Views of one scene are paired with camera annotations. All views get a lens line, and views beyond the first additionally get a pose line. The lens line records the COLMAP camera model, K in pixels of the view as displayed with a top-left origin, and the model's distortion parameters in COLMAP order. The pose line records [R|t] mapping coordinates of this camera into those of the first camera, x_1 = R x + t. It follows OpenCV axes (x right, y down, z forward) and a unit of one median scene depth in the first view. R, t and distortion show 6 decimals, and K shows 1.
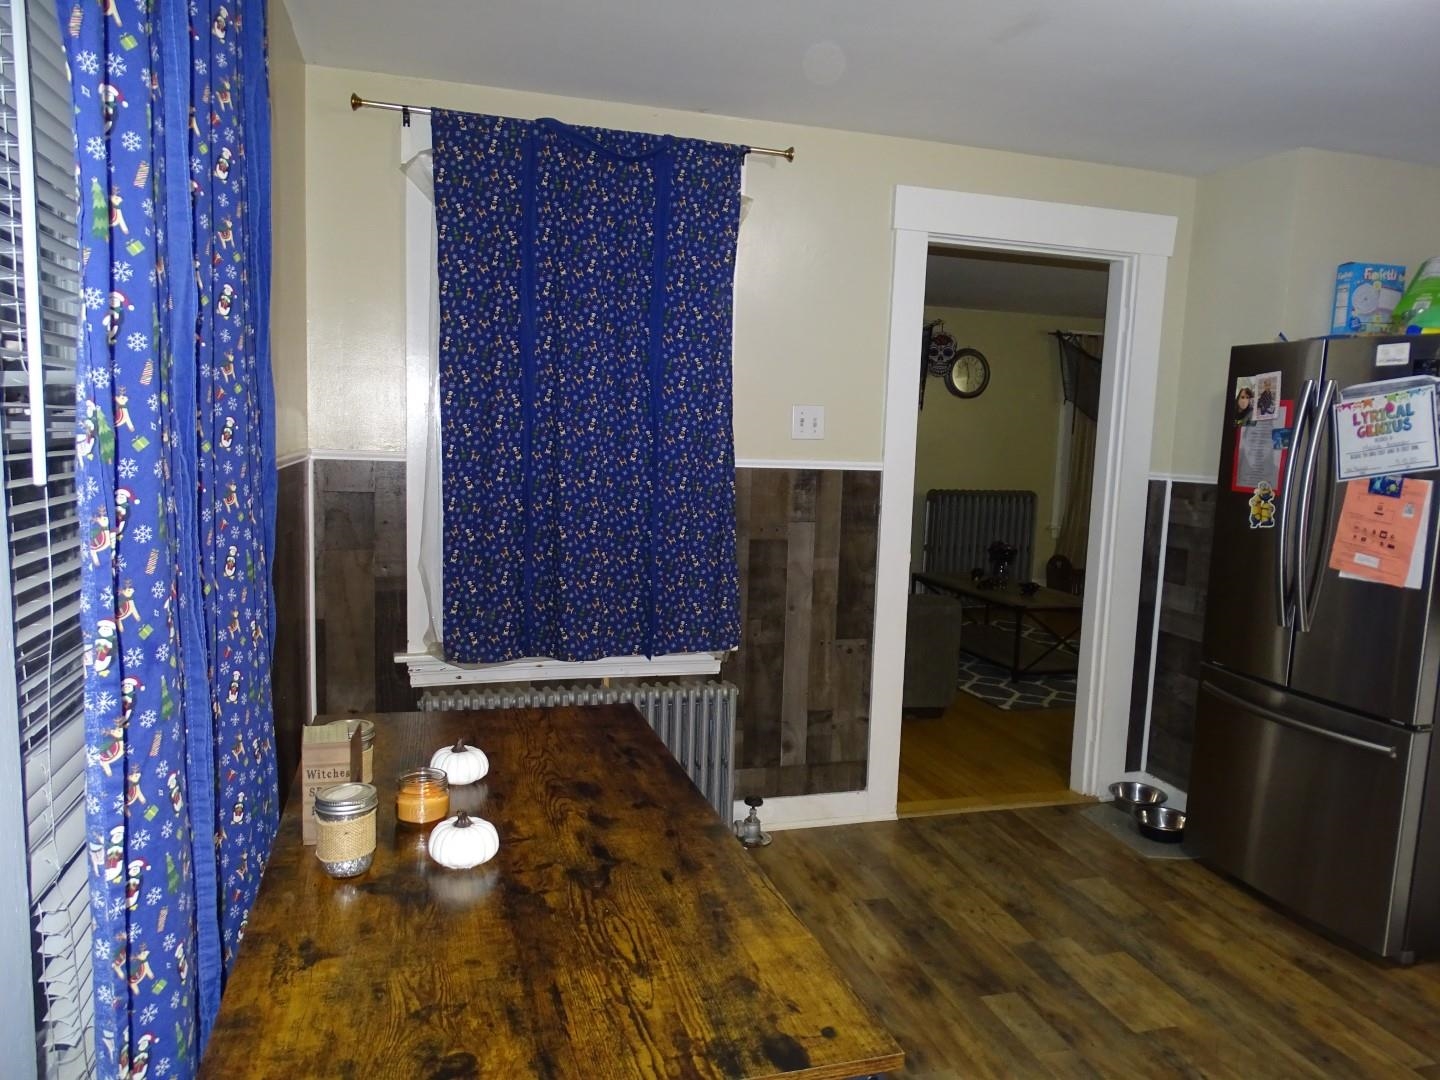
lens RADIAL K [[1019.2, 0, 708.3], [0, 1019.2, 532.3], [0, 0, 1]] dist [-0.018263, 0.010544]
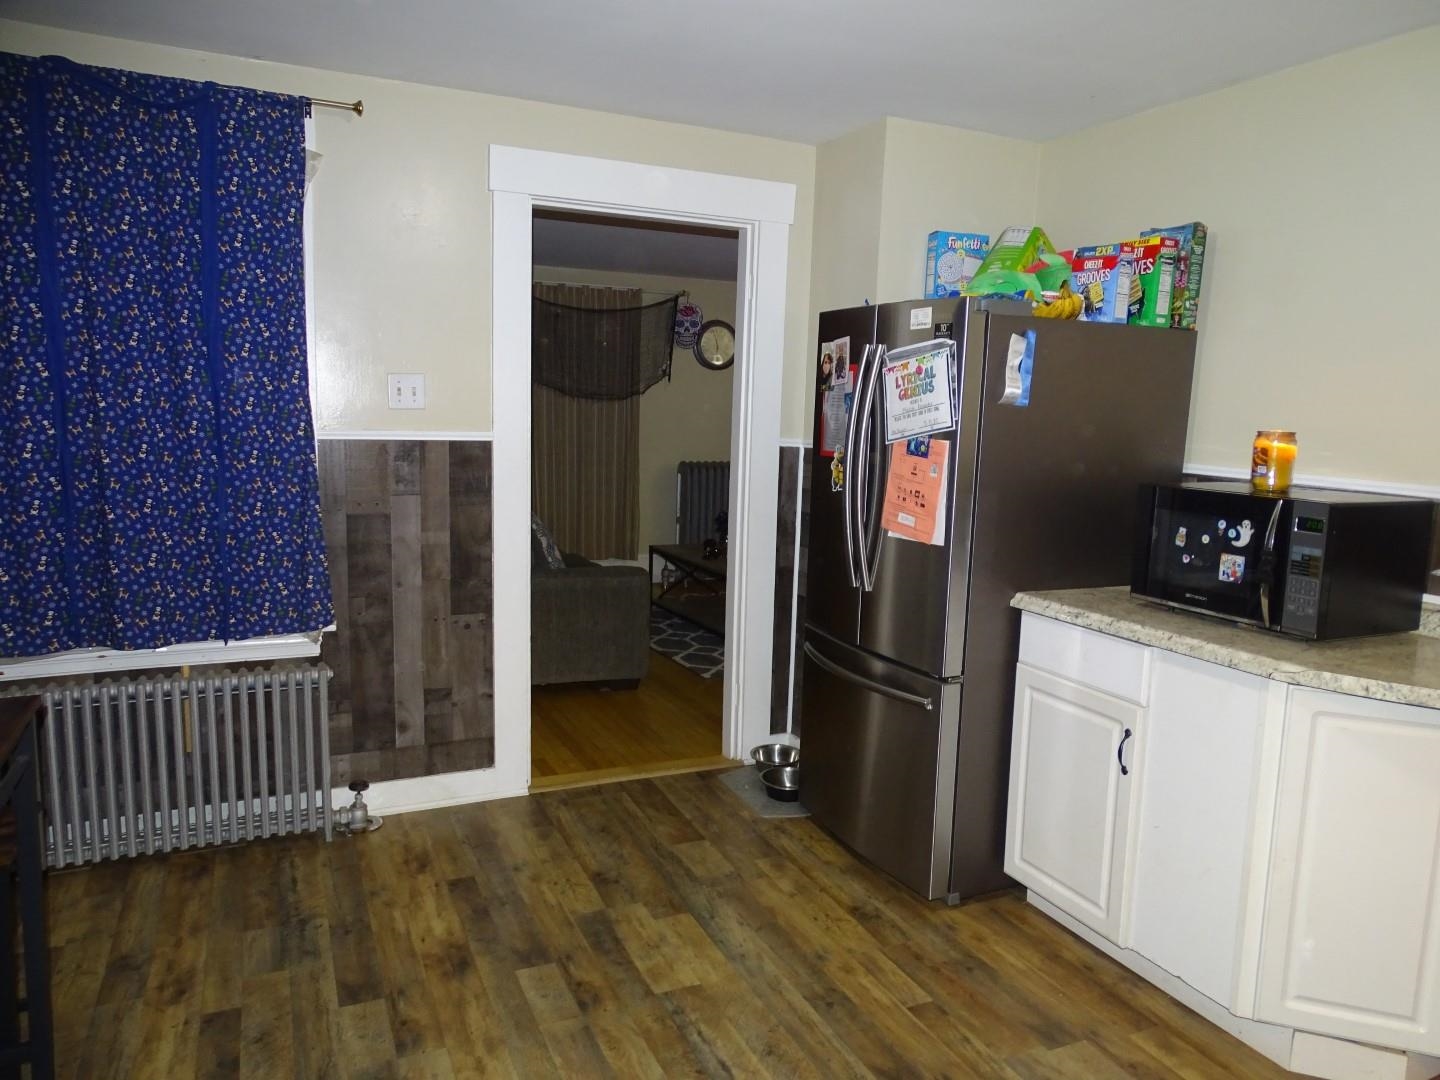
lens RADIAL K [[1019.2, 0, 724.8], [0, 1019.2, 539.1], [0, 0, 1]] dist [-0.018263, 0.010544]
pose [[0.988754, -0.028152, 0.146875, 0.268628], [0.023840, 0.999234, 0.031040, 0.009309], [-0.147637, -0.027189, 0.988668, 0.003264]]
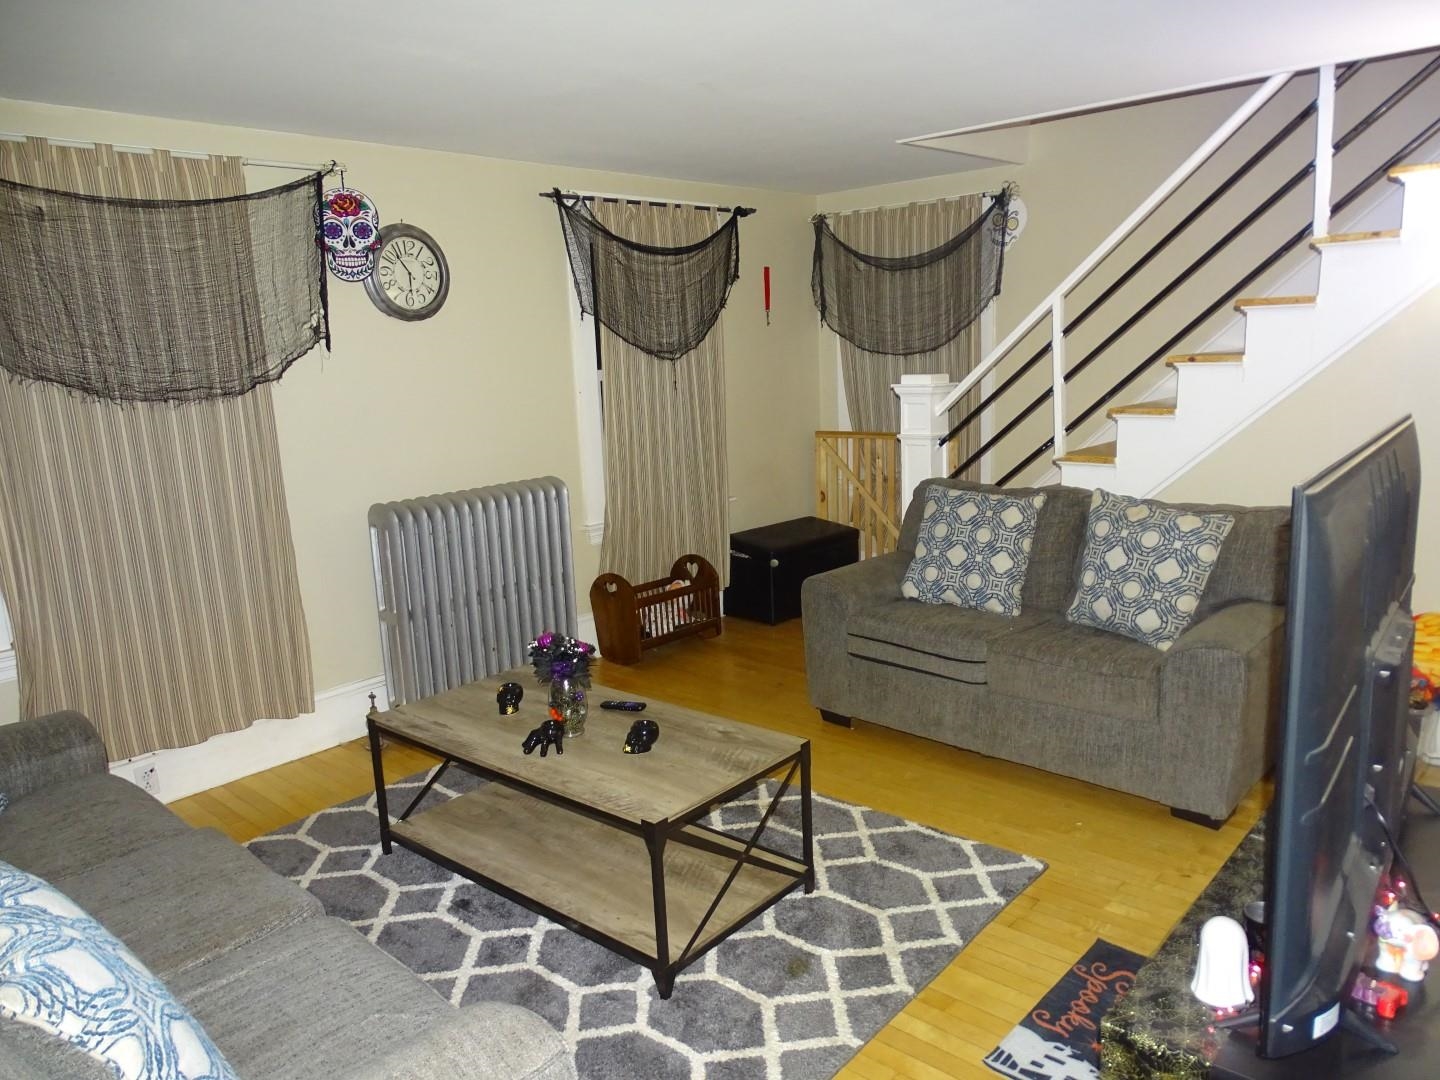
lens RADIAL K [[1019.2, 0, 733.7], [0, 1019.2, 530.1], [0, 0, 1]] dist [-0.018263, 0.010544]
pose [[0.837867, -0.173011, 0.517731, 0.250060], [0.138800, 0.984795, 0.104464, -0.140703], [-0.527933, -0.015666, 0.849142, 1.142319]]
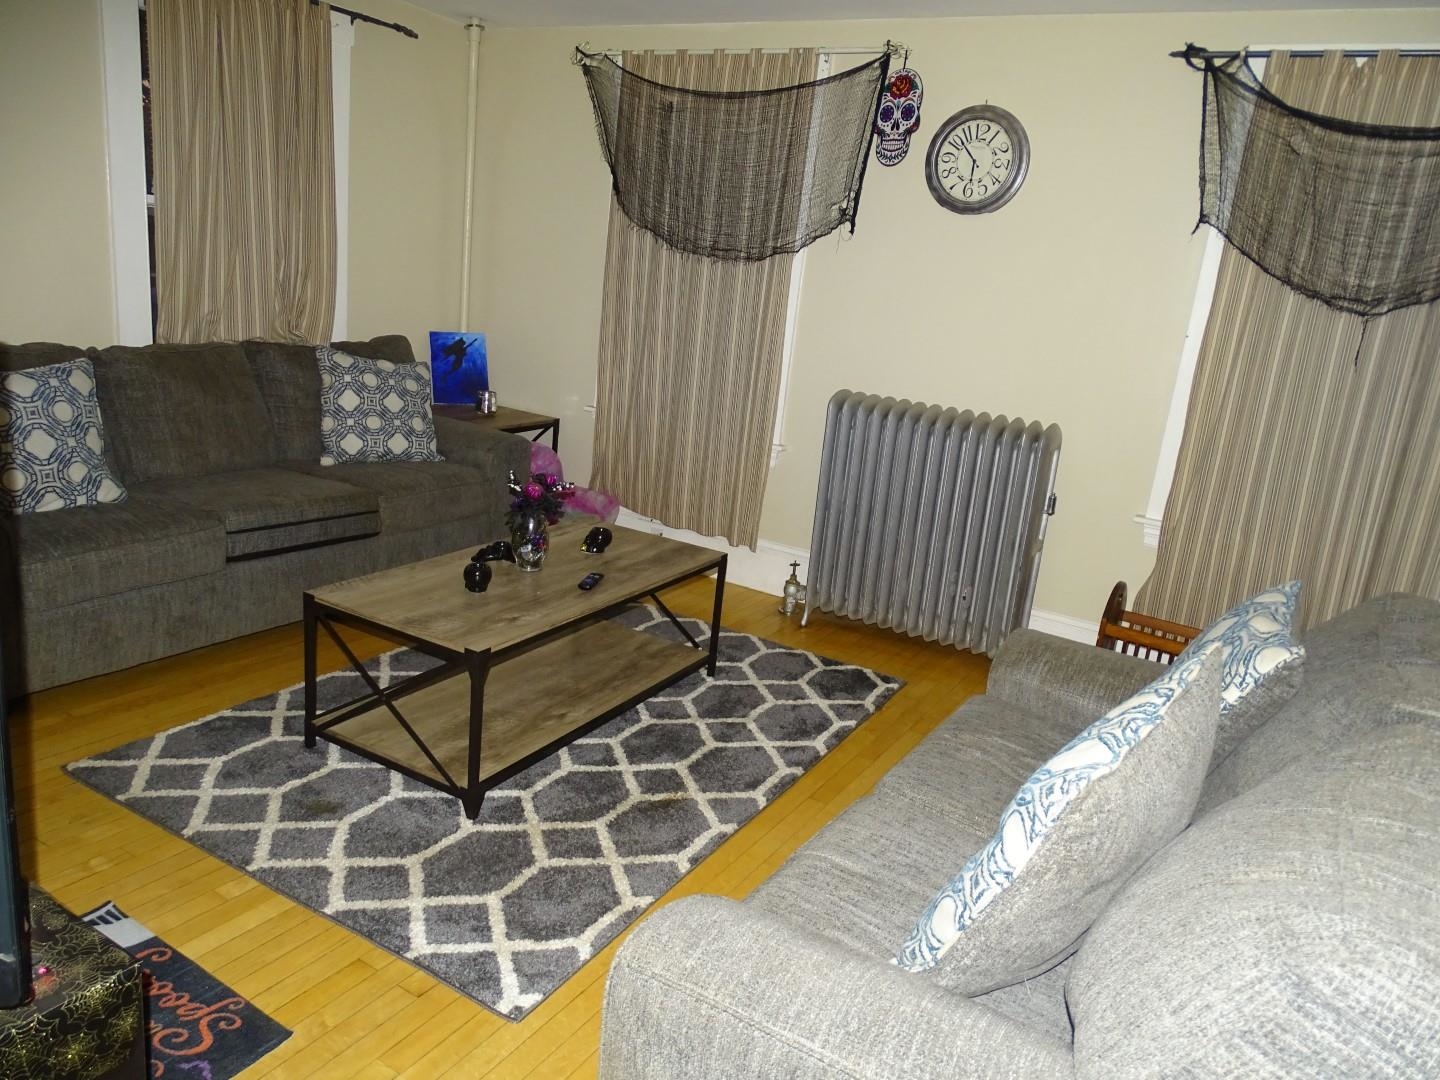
lens RADIAL K [[1019.2, 0, 724.9], [0, 1019.2, 530.3], [0, 0, 1]] dist [-0.018263, 0.010544]
pose [[0.695122, 0.212579, -0.686743, 1.309443], [-0.155420, 0.977127, 0.145150, -0.093470], [0.701890, 0.005836, 0.712261, 1.421787]]
